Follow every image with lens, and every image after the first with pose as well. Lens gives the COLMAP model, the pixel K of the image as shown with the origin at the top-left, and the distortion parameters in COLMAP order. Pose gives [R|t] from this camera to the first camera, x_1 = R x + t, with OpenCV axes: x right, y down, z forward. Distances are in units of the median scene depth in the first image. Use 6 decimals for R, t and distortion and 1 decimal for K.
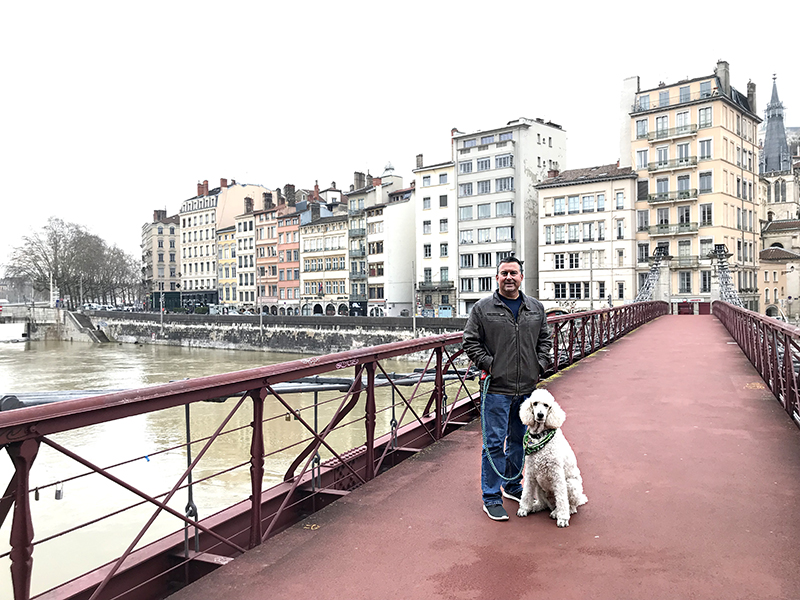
lens RADIAL K [[662.0, 0, 400.0], [0, 662.0, 300.0], [0, 0, 1]] dist [-0.027542, 0.107630]
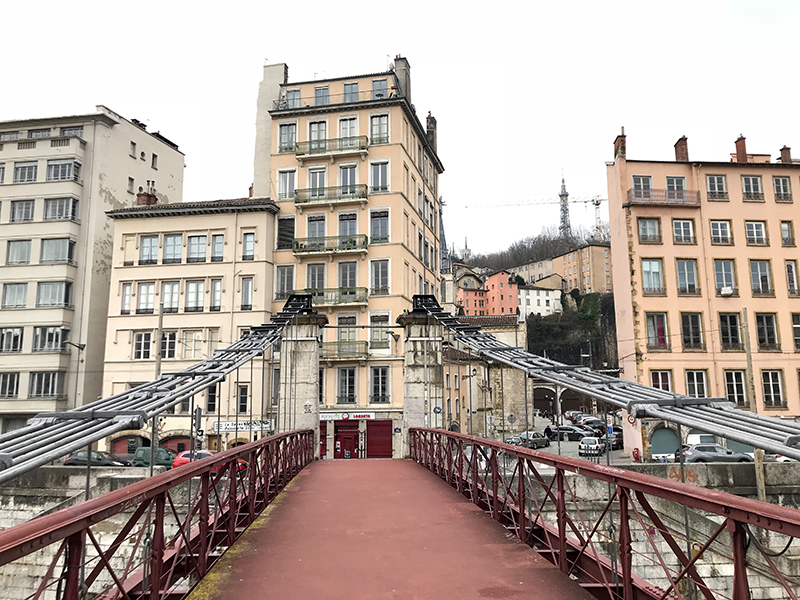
lens RADIAL K [[617.0, 0, 400.0], [0, 617.0, 300.0], [0, 0, 1]] dist [0.046846, -0.118605]
pose [[0.877197, 0.087723, 0.472049, 0.195027], [-0.004781, 0.984714, -0.174111, -0.005860], [-0.480107, 0.150473, 0.864208, 0.463723]]
